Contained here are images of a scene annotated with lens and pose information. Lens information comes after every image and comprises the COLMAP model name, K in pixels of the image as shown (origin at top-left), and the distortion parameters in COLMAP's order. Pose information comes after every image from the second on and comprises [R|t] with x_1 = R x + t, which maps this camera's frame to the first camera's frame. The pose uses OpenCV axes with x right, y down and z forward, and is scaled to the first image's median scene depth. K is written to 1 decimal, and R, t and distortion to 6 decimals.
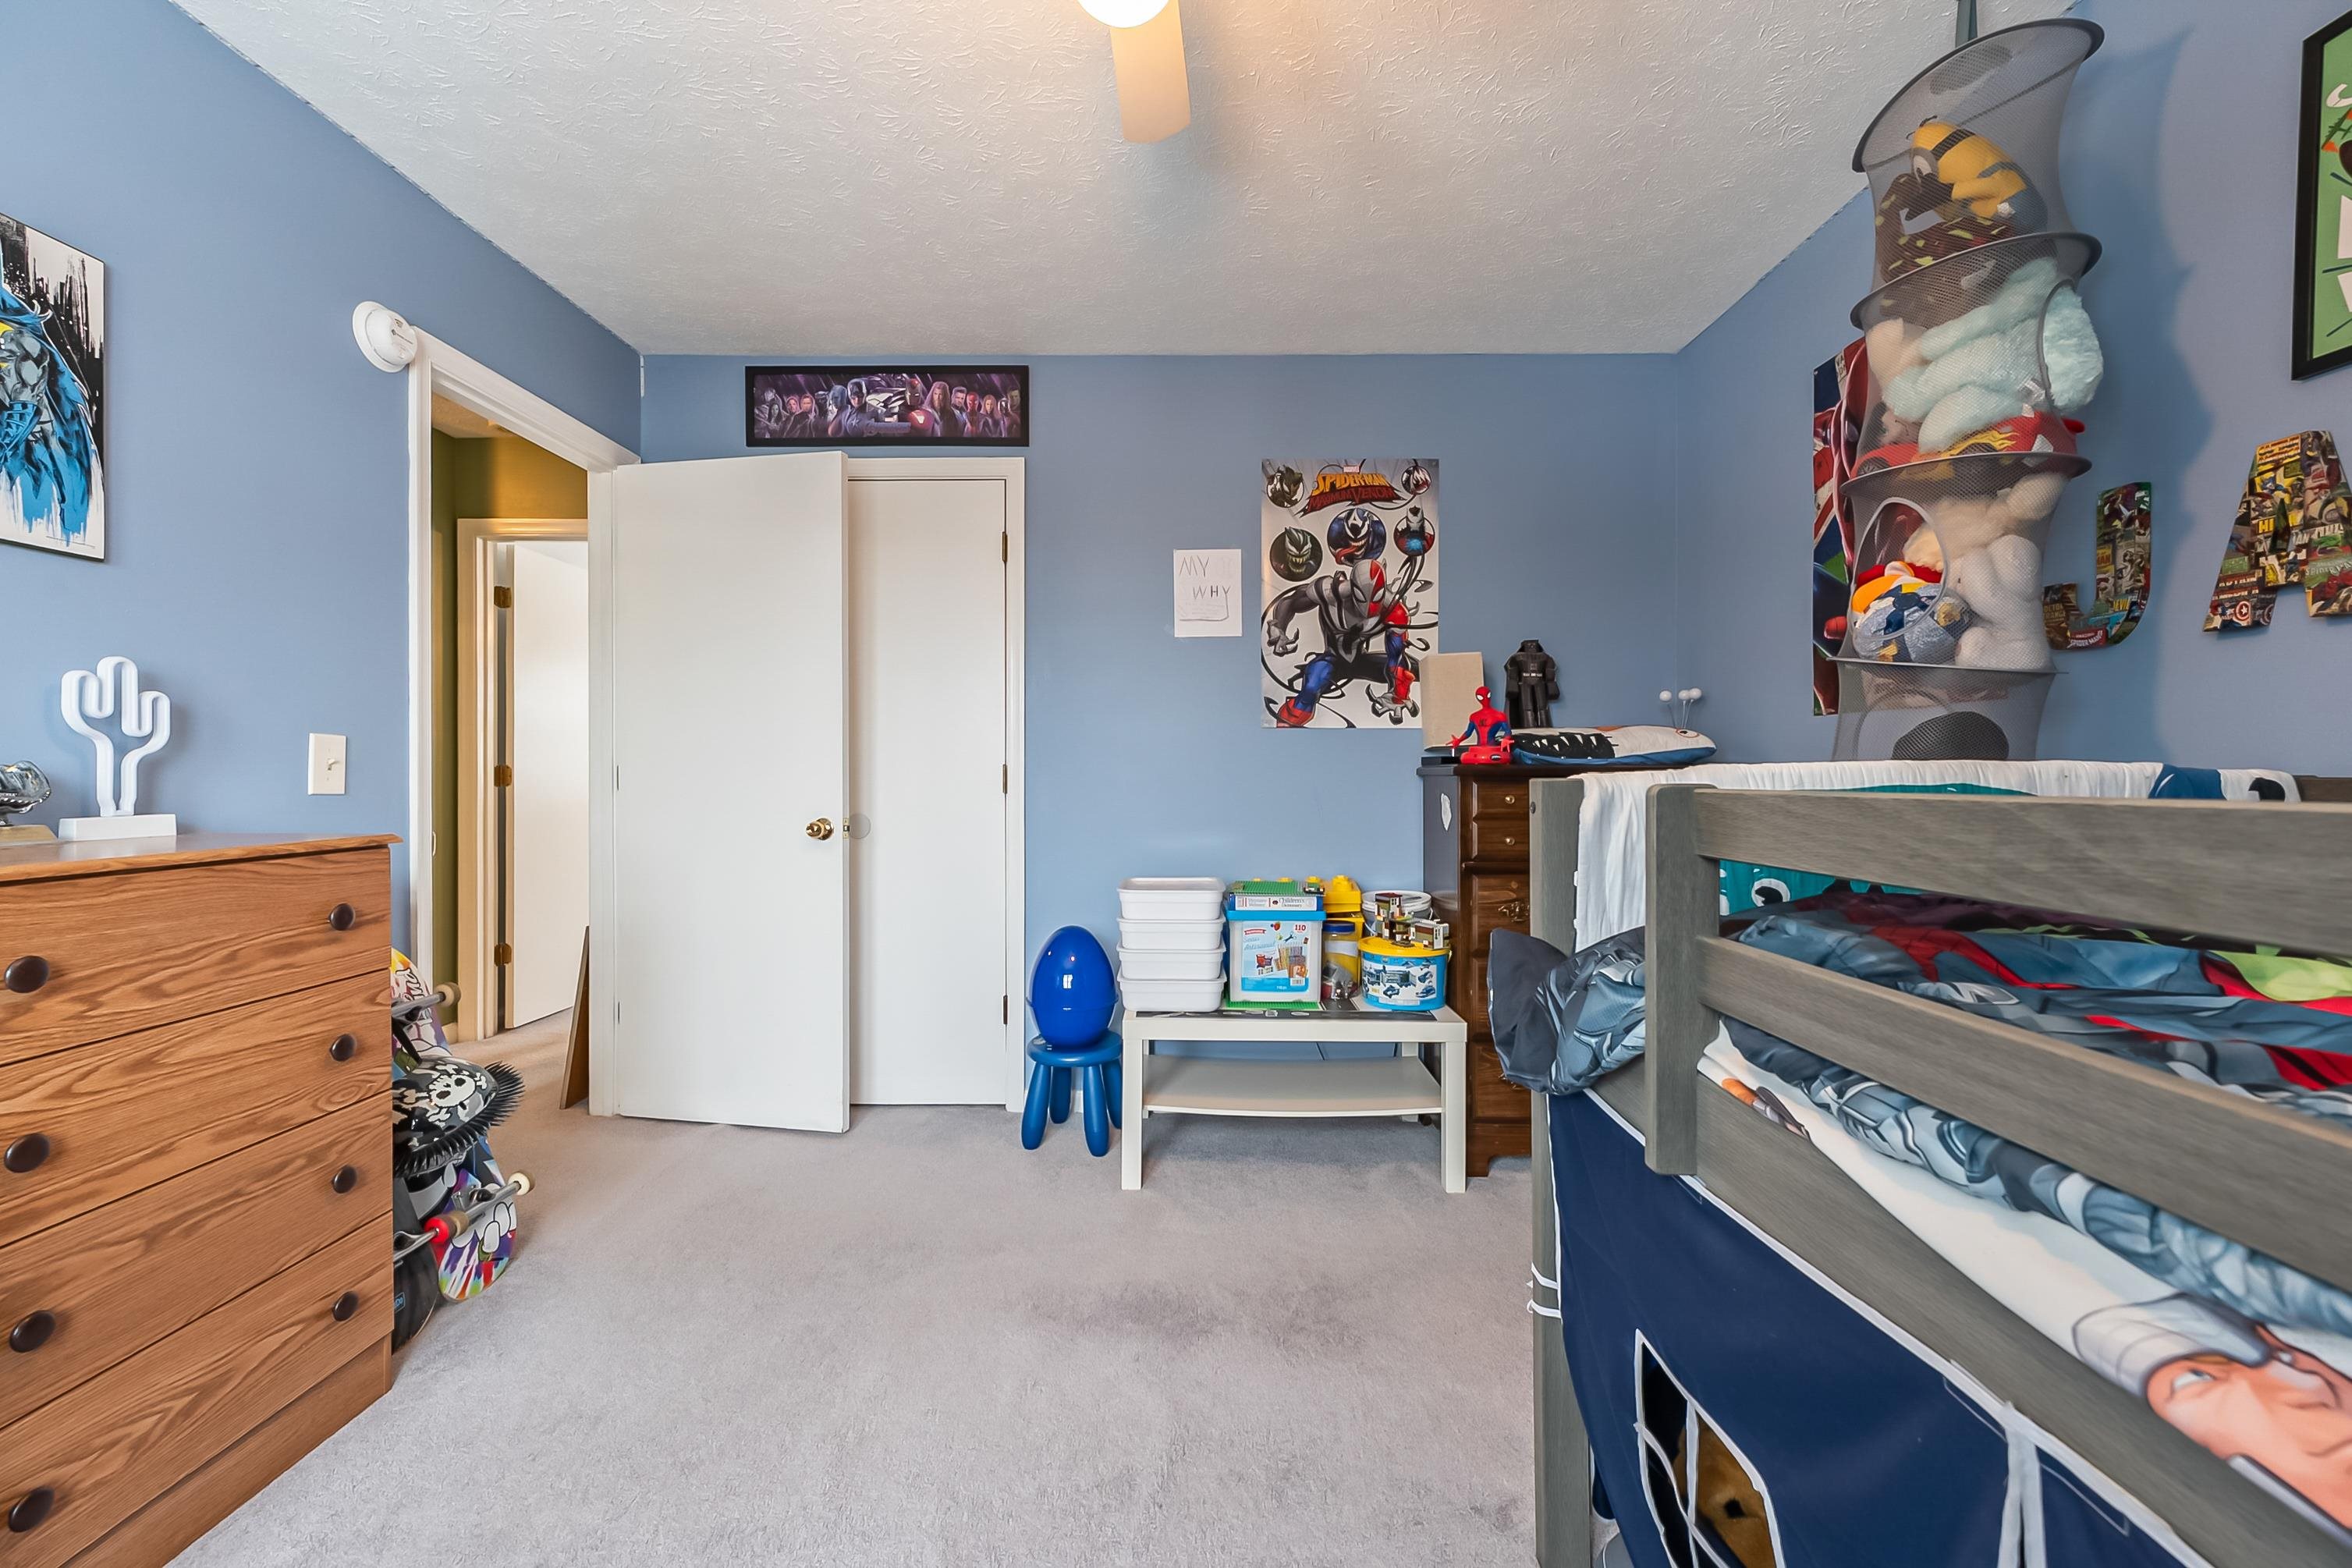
lens RADIAL K [[941.4, 0, 1182.2], [0, 941.4, 792.8], [0, 0, 1]] dist [0.000883, 0.000246]
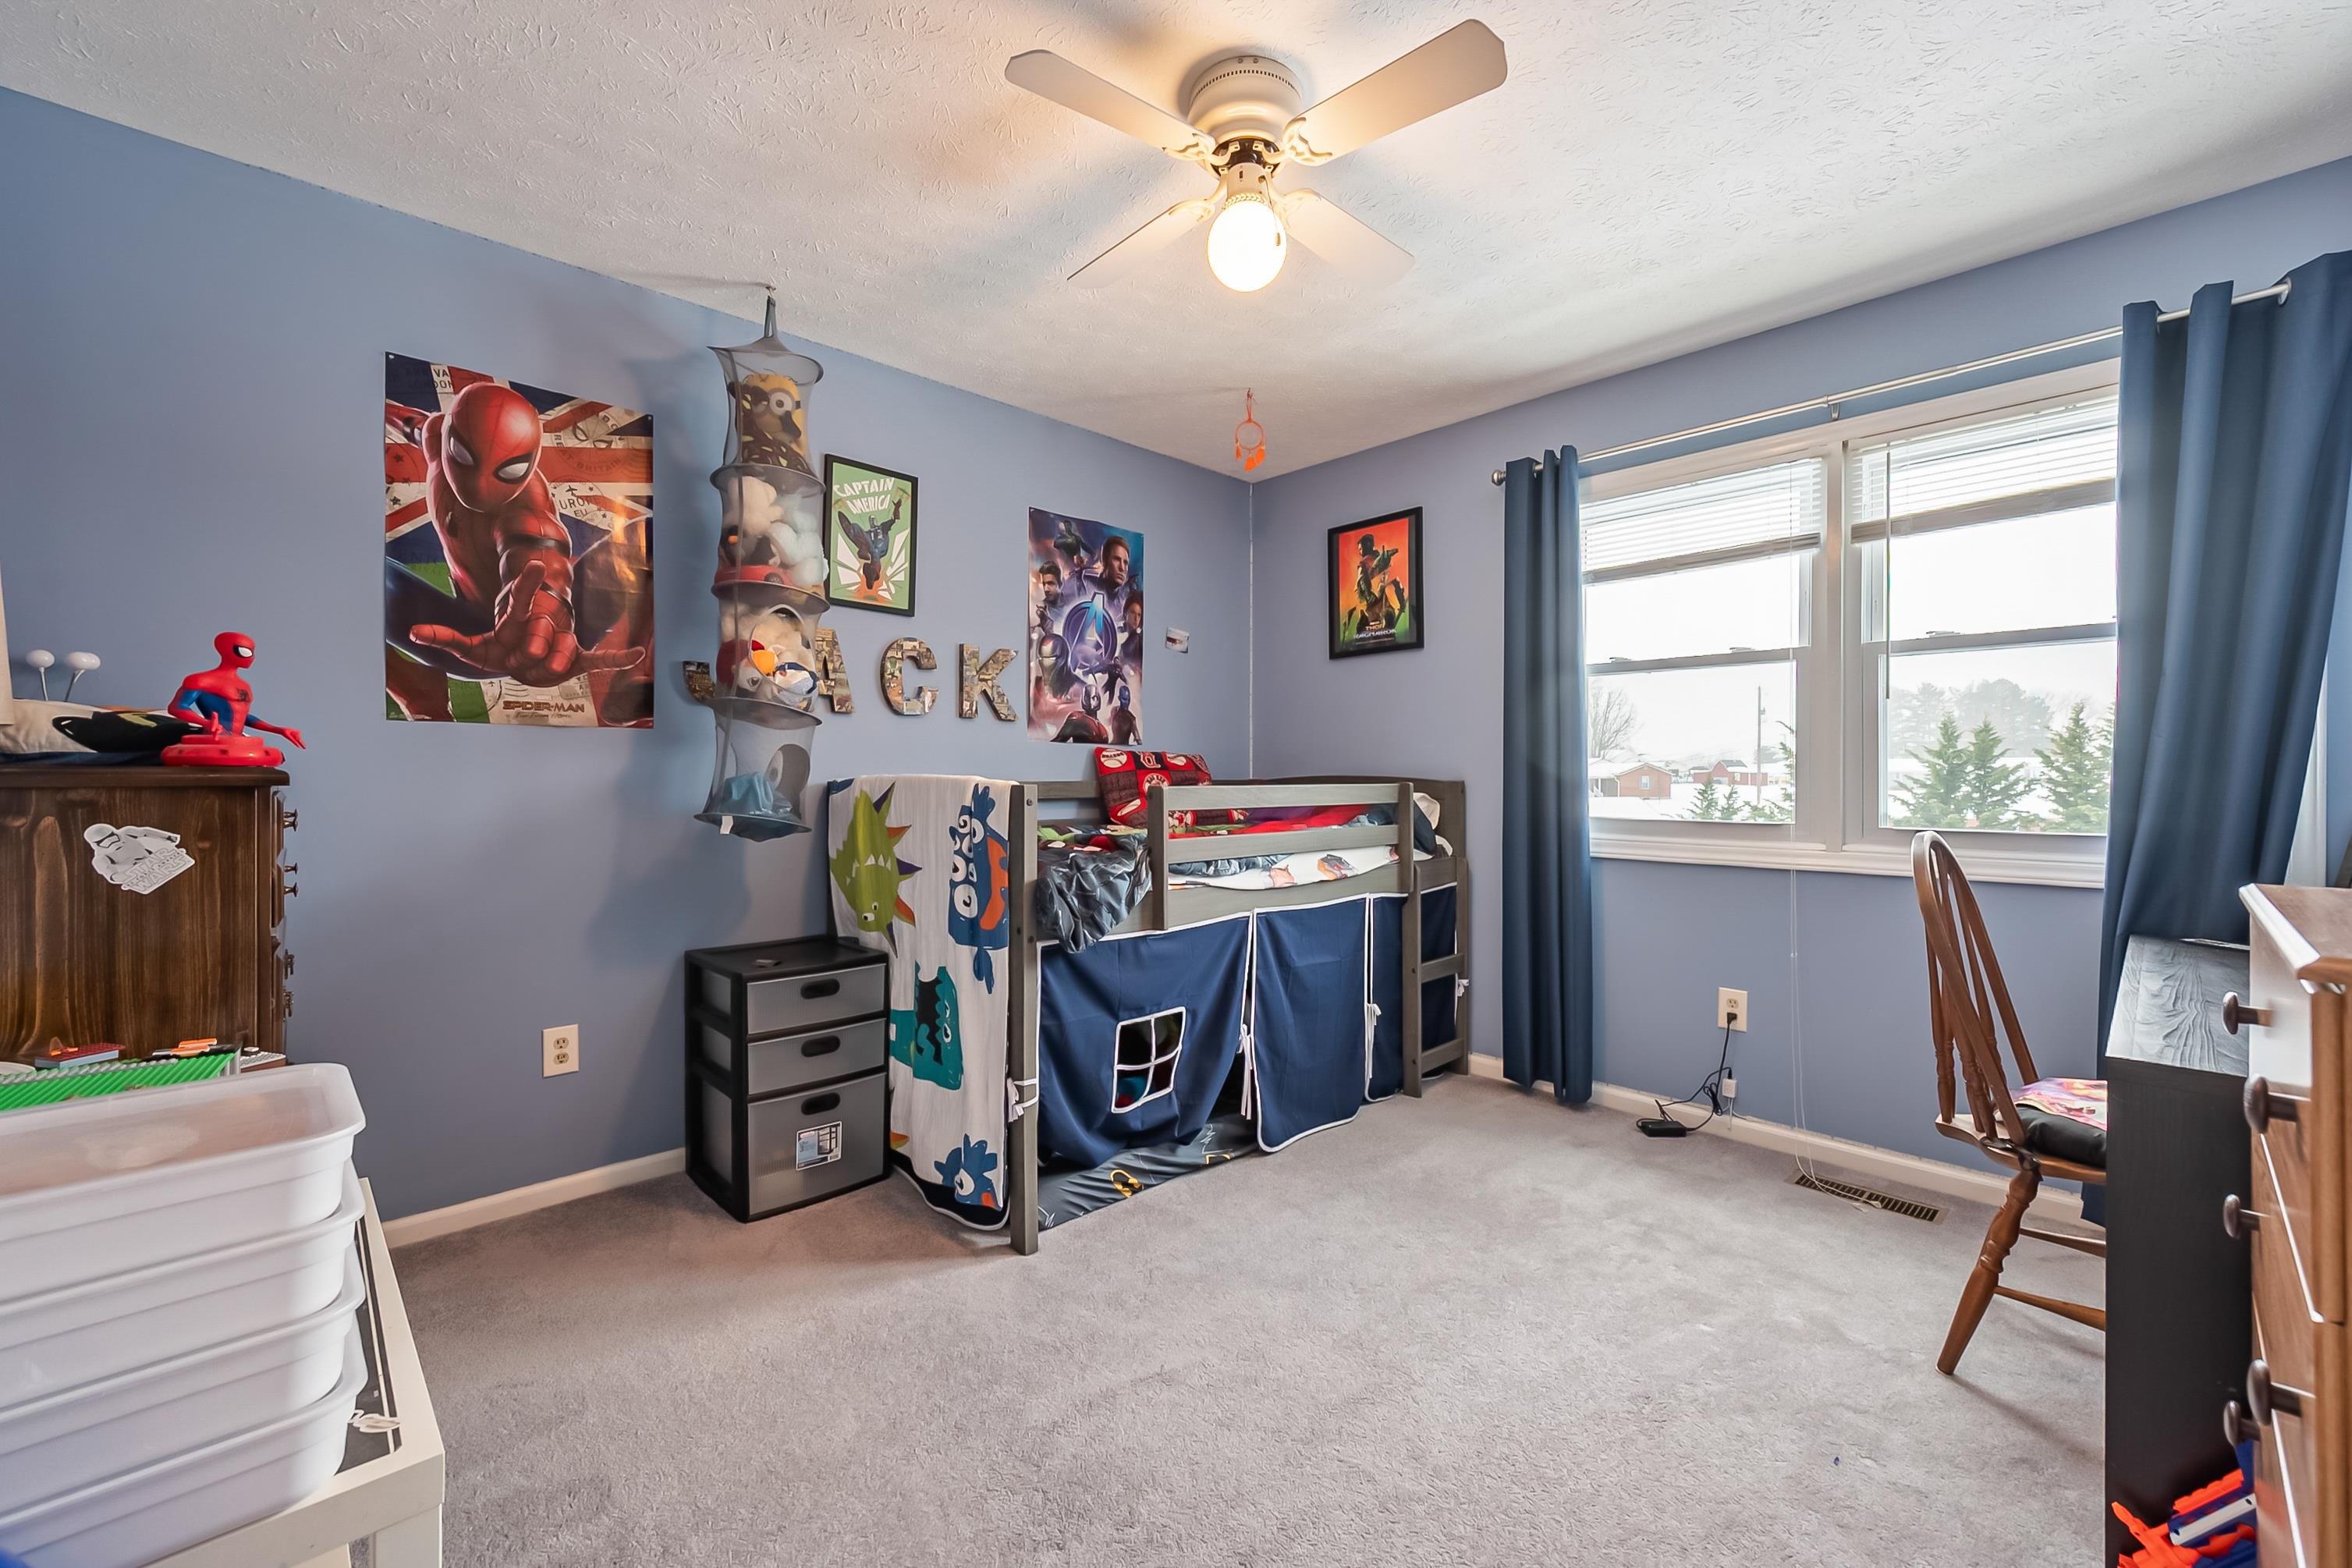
lens RADIAL K [[950.7, 0, 1175.1], [0, 950.7, 774.8], [0, 0, 1]] dist [0.000128, 0.000023]
pose [[-0.696692, 0.001742, 0.717368, -0.577870], [0.014730, 0.999821, 0.011877, -0.028526], [-0.717219, 0.018841, -0.696593, 1.149007]]
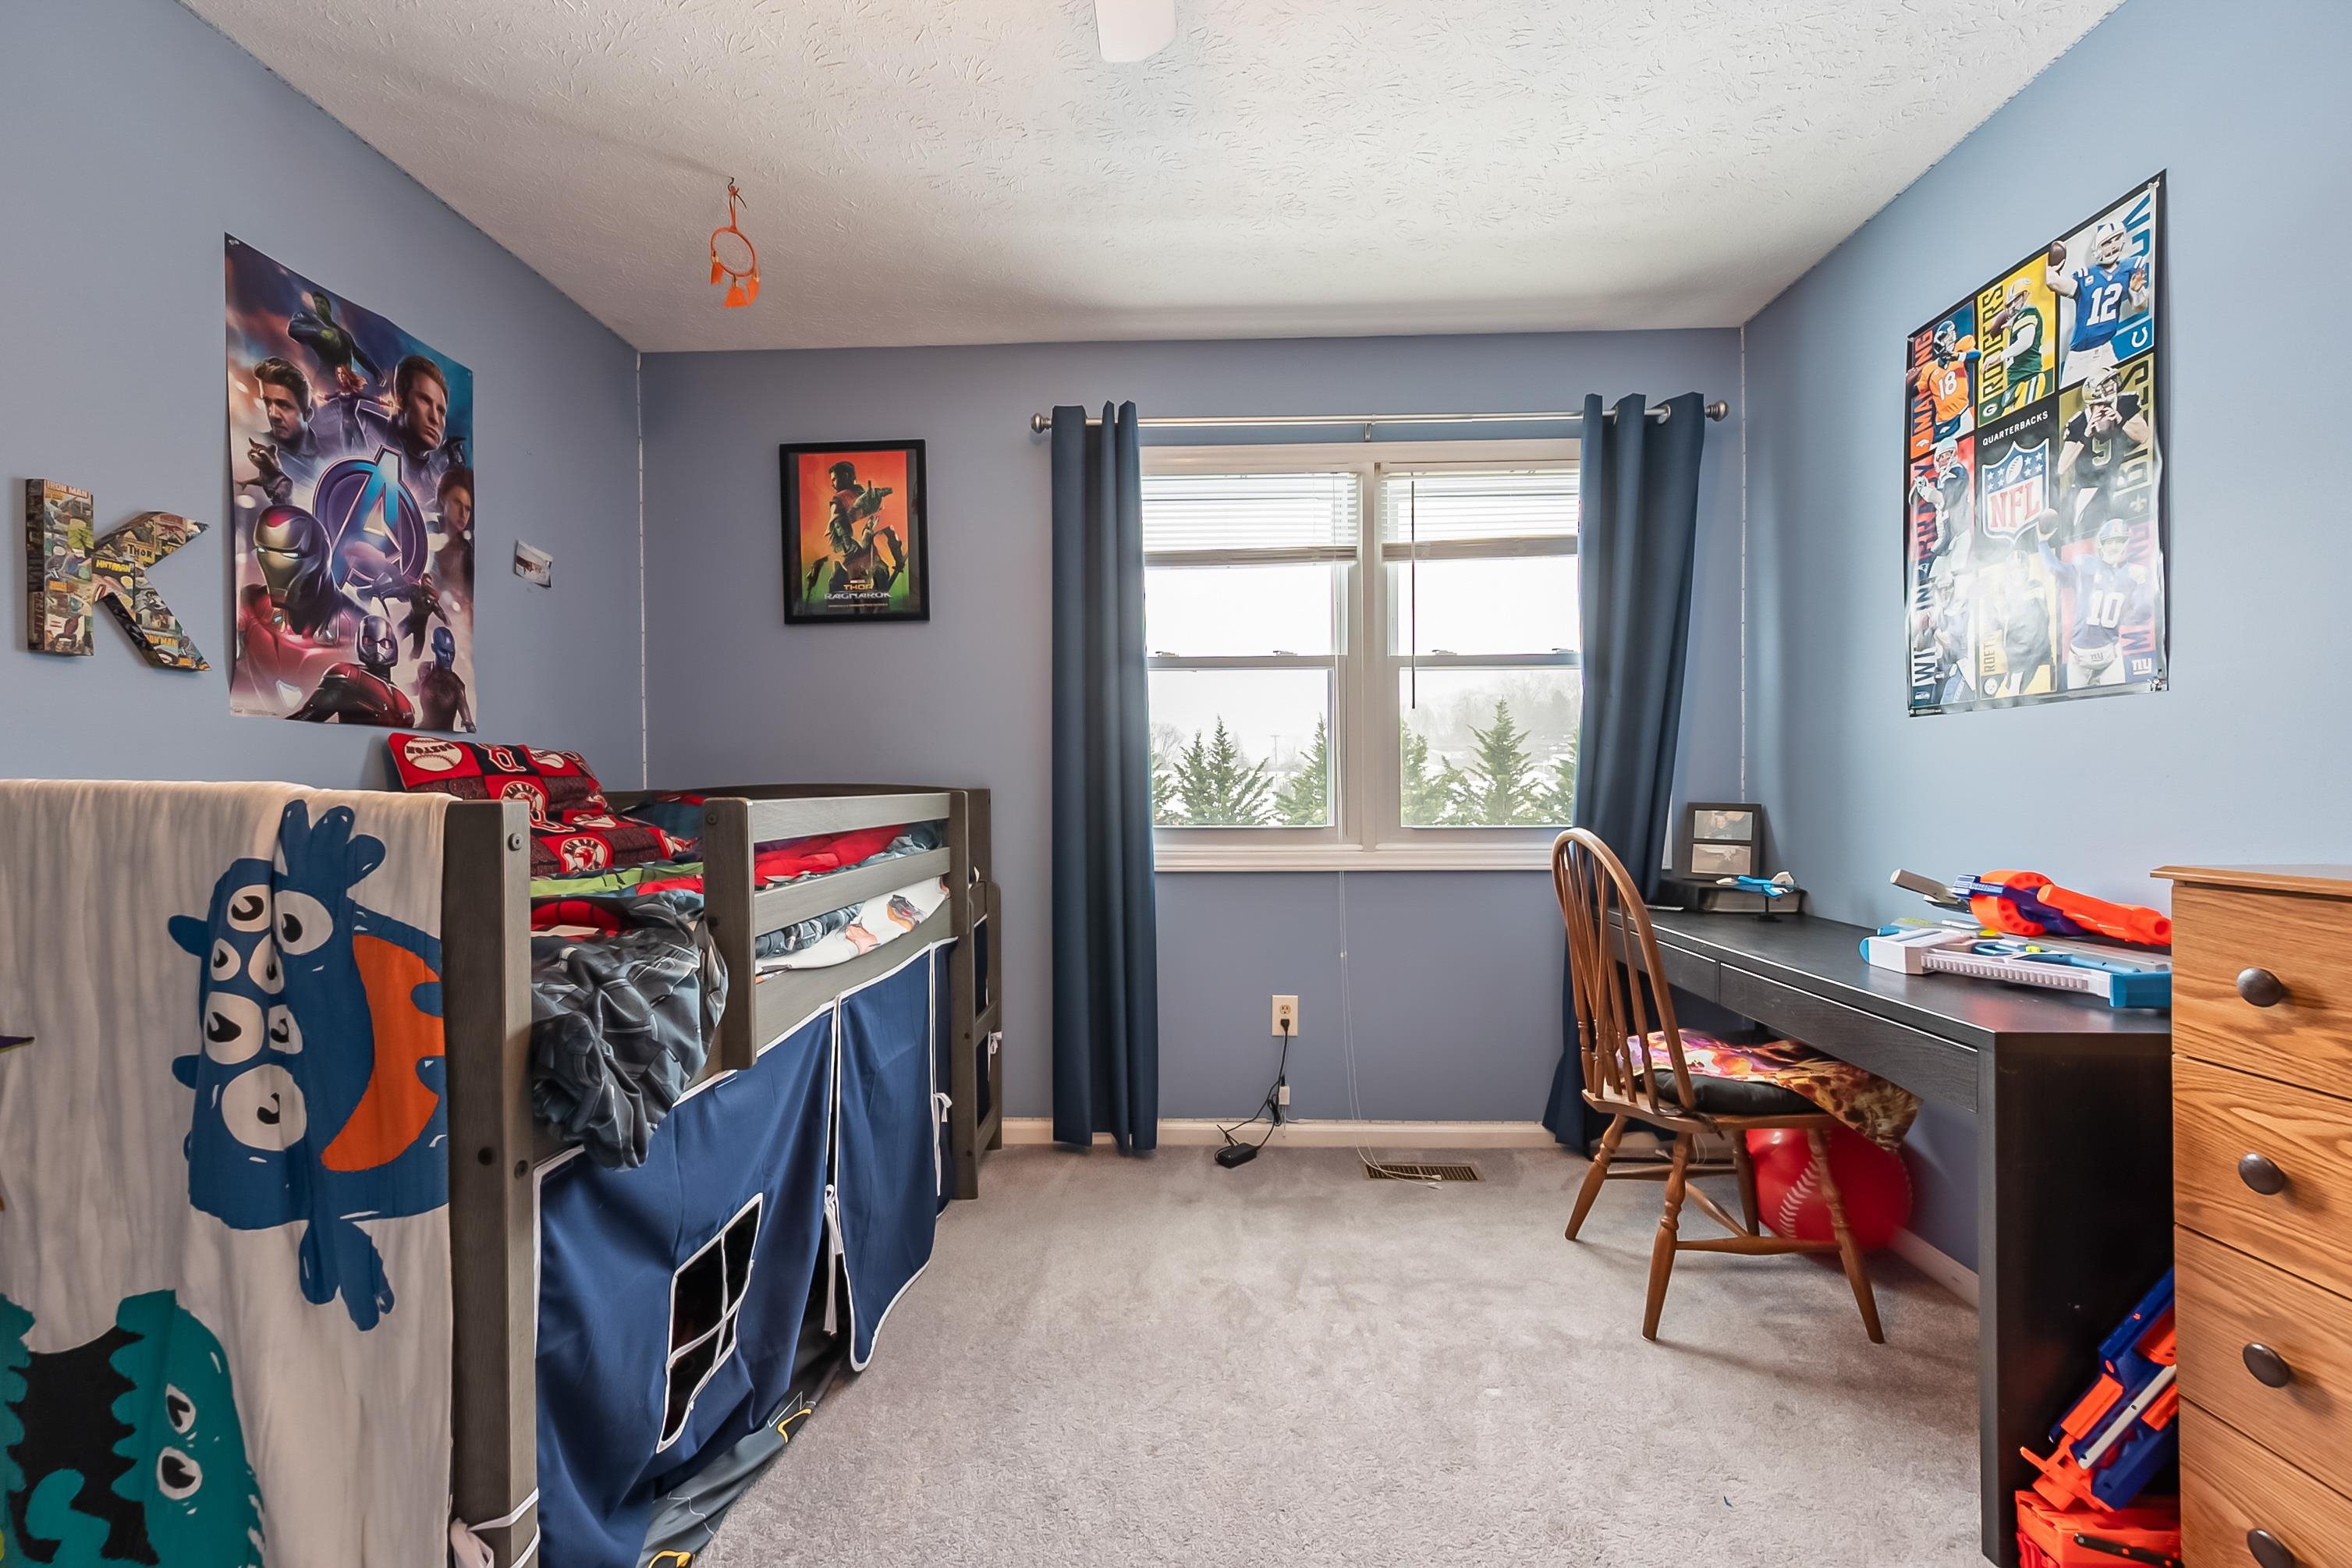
lens RADIAL K [[941.4, 0, 1182.2], [0, 941.4, 792.8], [0, 0, 1]] dist [0.000883, 0.000246]
pose [[-0.999715, 0.008643, 0.022276, -0.075701], [0.009282, 0.999543, 0.028752, -0.021274], [-0.022017, 0.028951, -0.999338, 0.975826]]
